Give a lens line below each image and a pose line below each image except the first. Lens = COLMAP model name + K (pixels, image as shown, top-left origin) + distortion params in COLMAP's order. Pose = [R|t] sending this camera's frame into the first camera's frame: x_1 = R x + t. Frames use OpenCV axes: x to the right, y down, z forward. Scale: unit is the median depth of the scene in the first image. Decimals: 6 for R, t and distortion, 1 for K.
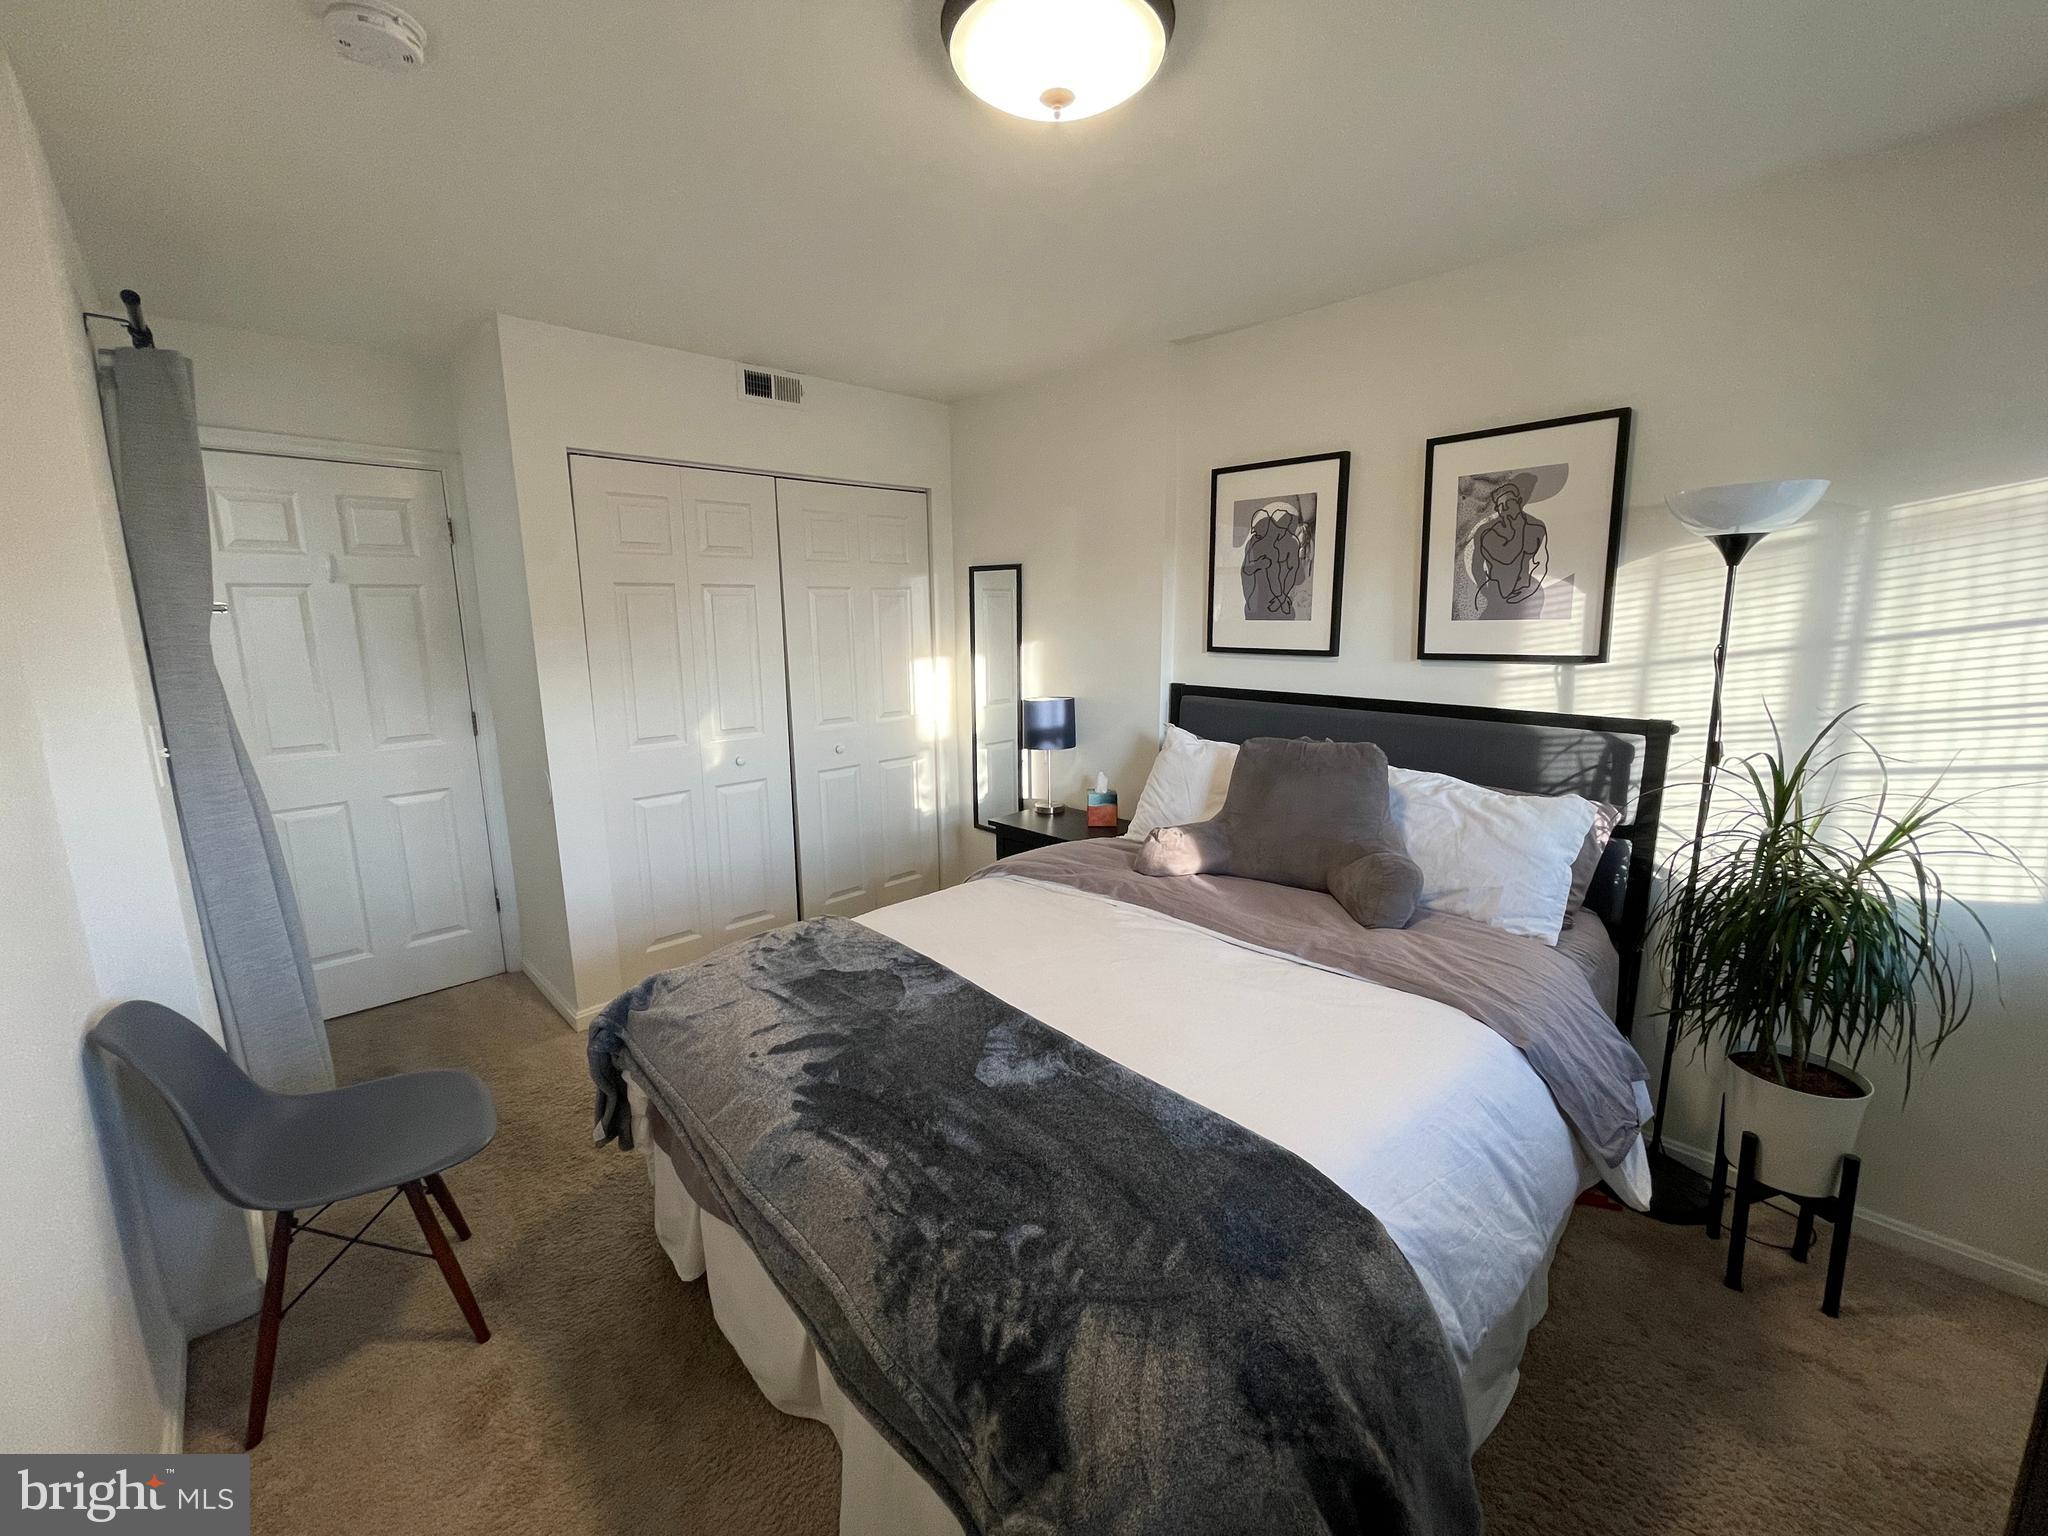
lens RADIAL K [[827.6, 0, 1040.8], [0, 827.6, 764.5], [0, 0, 1]] dist [-0.008389, 0.003224]
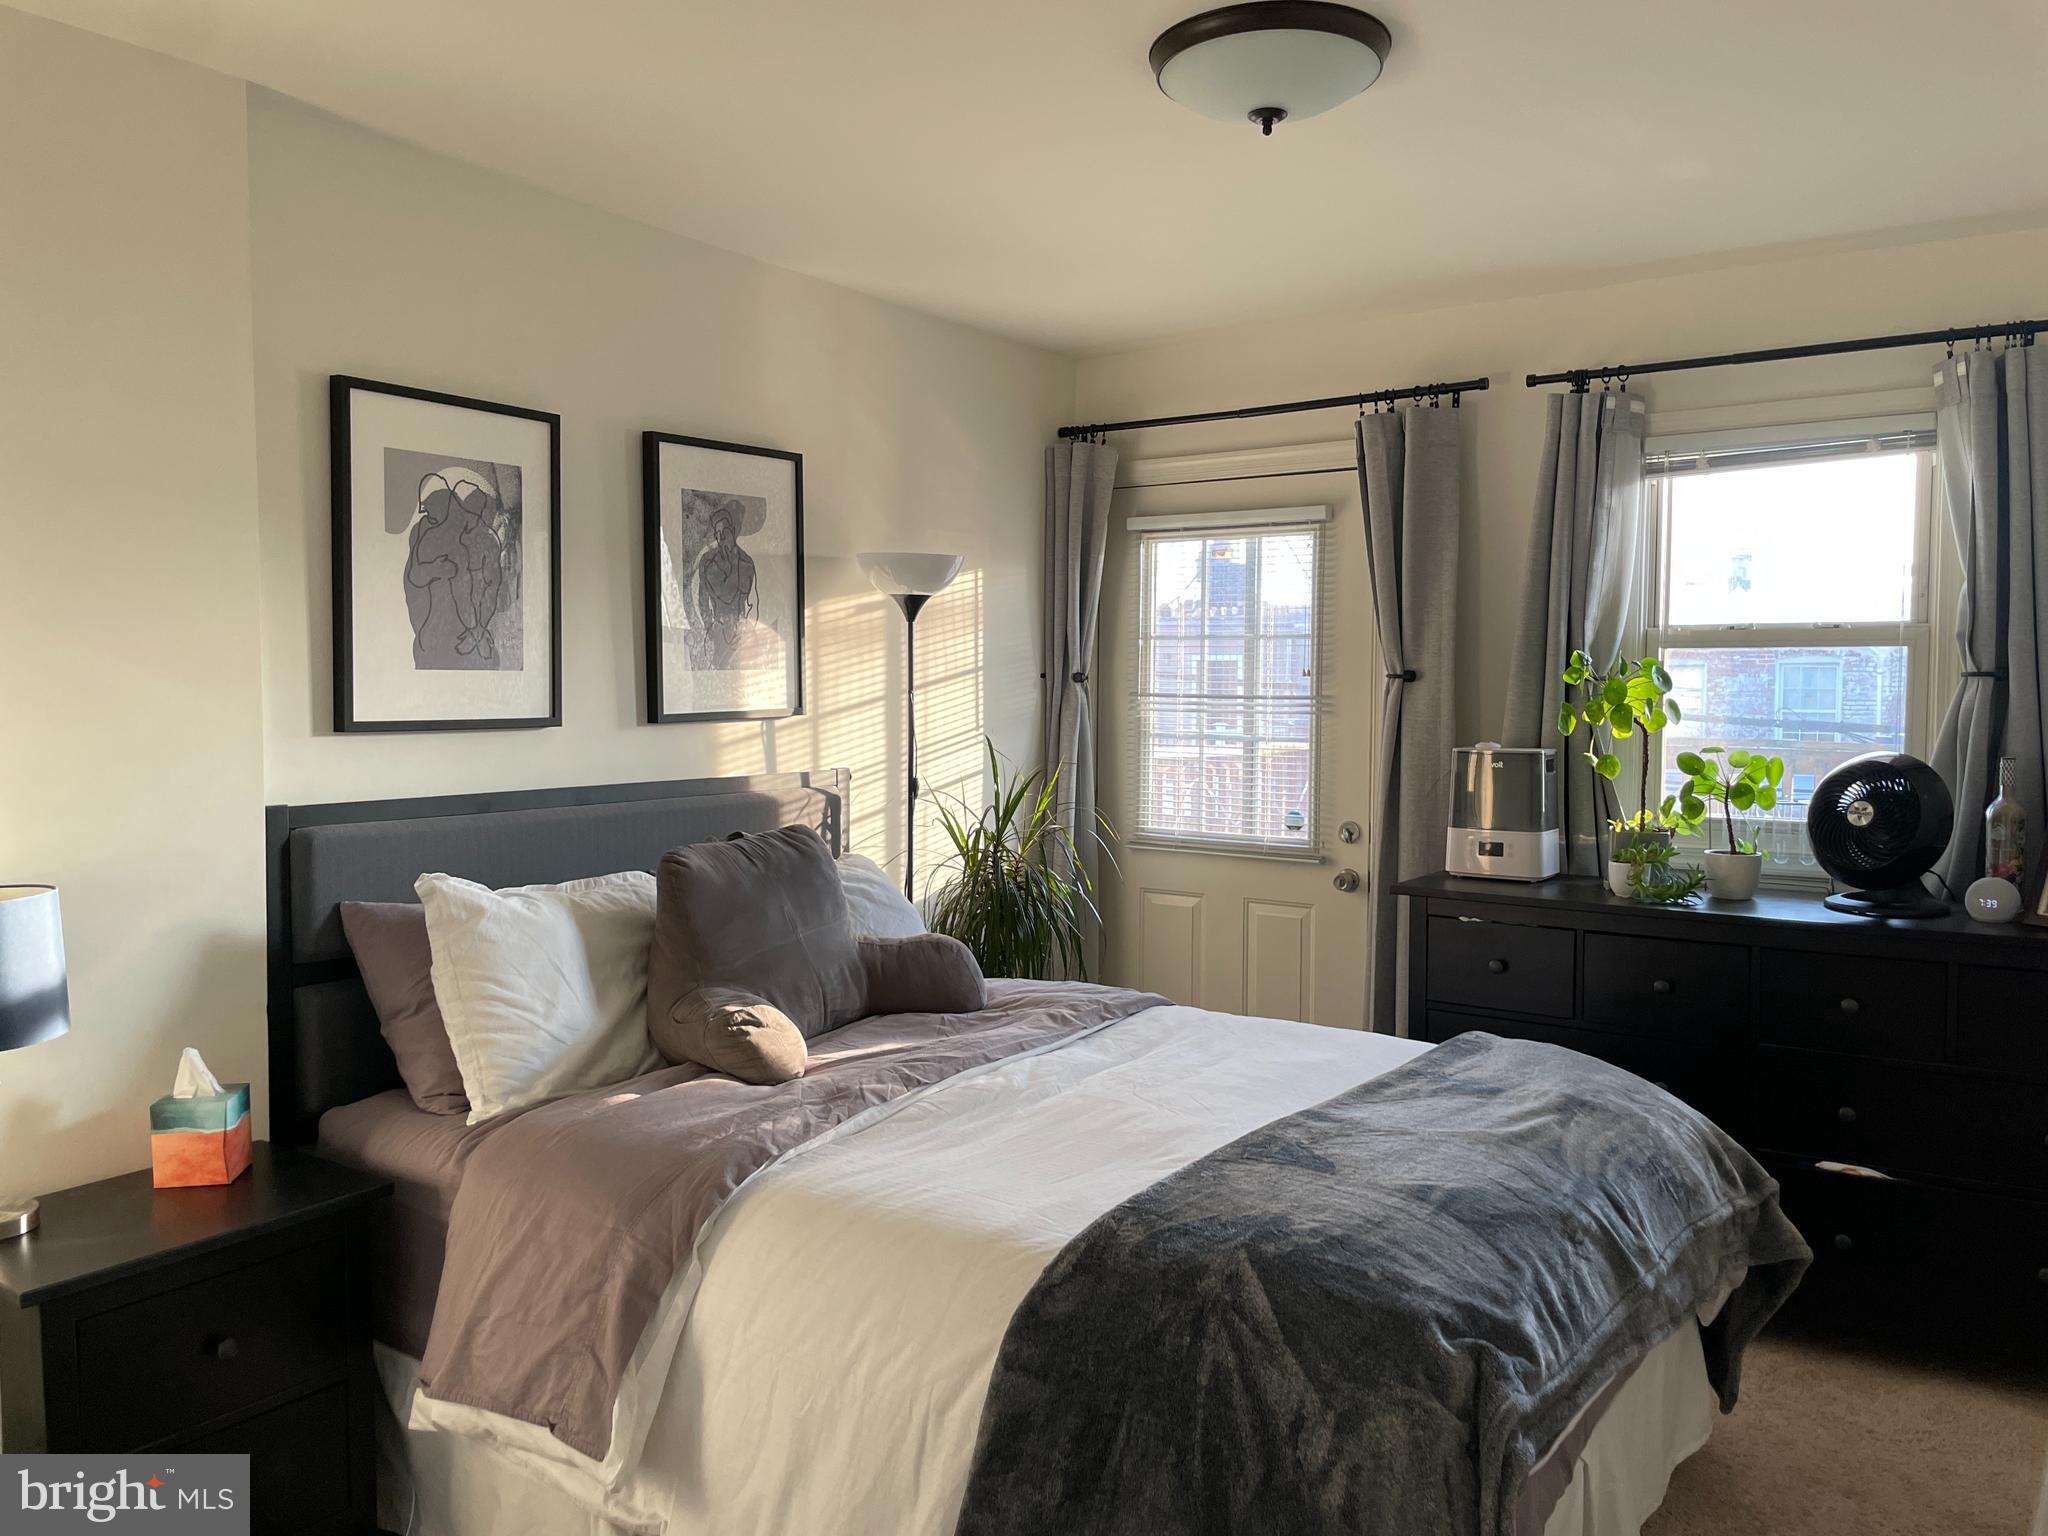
lens RADIAL K [[1552.9, 0, 1033.5], [0, 1552.9, 743.1], [0, 0, 1]] dist [0.075052, -0.092959]
pose [[-0.167511, -0.029415, 0.985431, -0.880583], [0.185489, 0.980763, 0.060807, -0.123307], [-0.968263, 0.192973, -0.158832, 0.838264]]
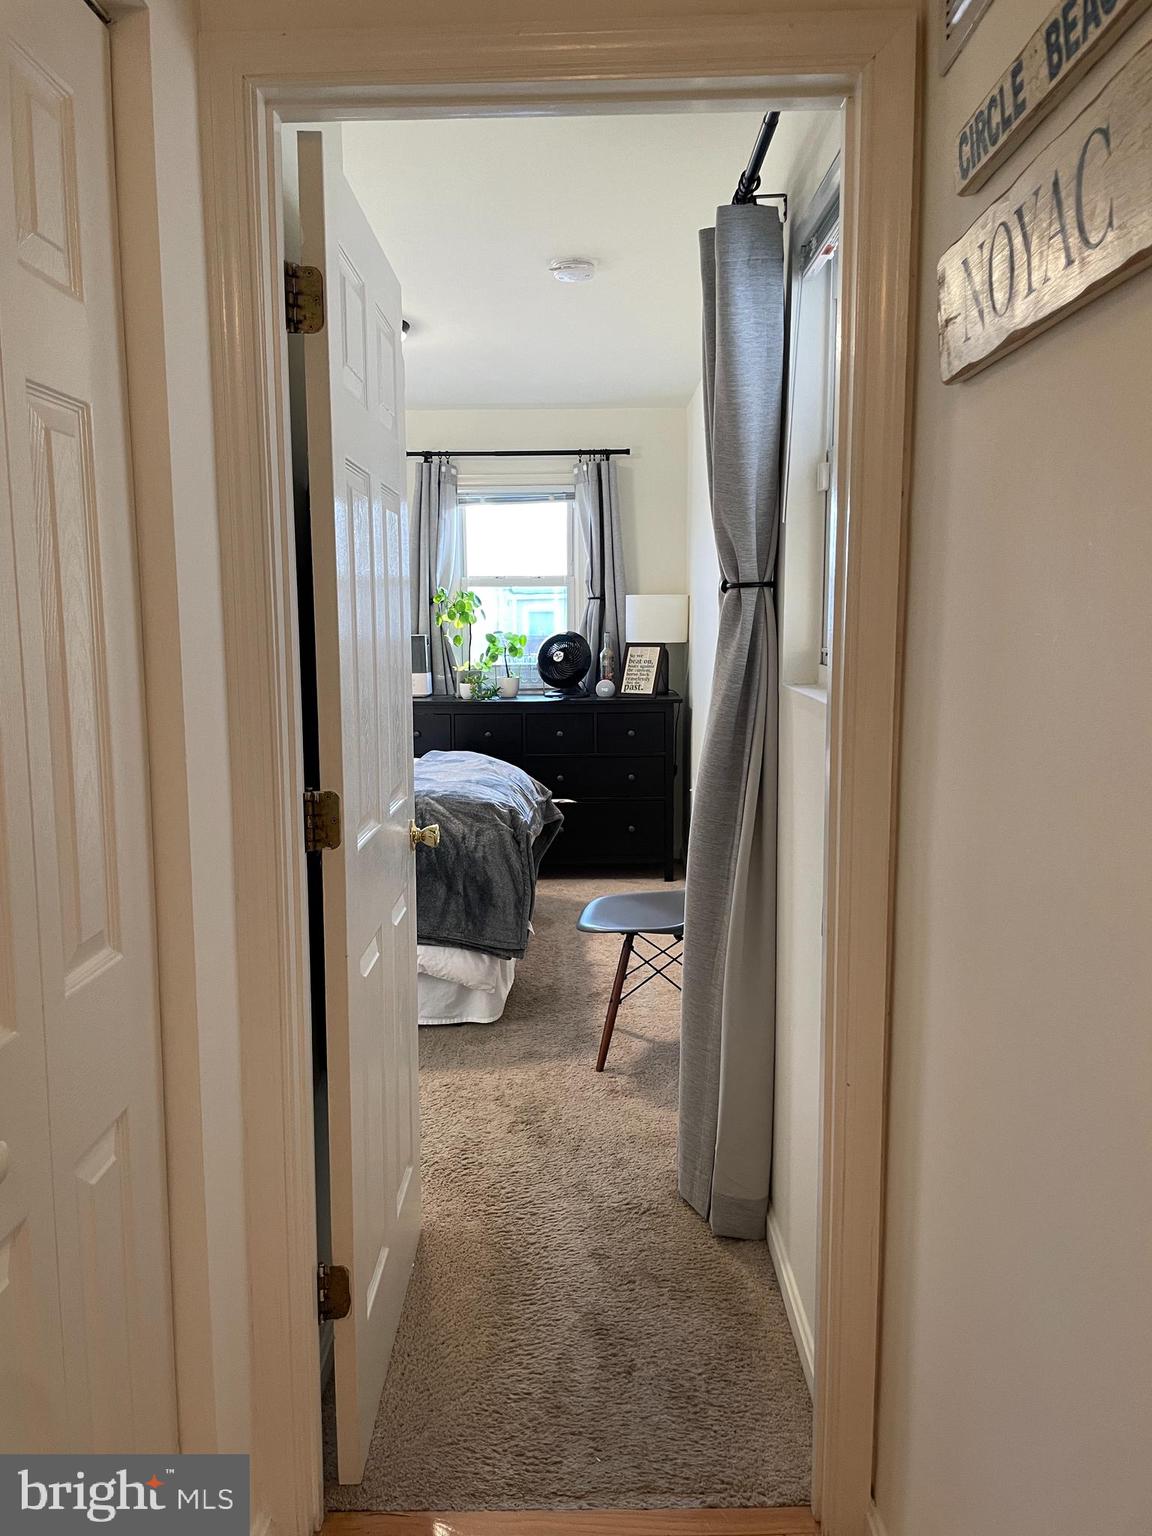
lens RADIAL K [[1164.7, 0, 567.6], [0, 1164.7, 764.0], [0, 0, 1]] dist [0.075052, -0.092959]
pose [[-0.683737, -0.076890, 0.725666, -1.386550], [0.151541, 0.957793, 0.244271, -0.211447], [-0.713820, 0.276986, -0.643226, 1.469628]]
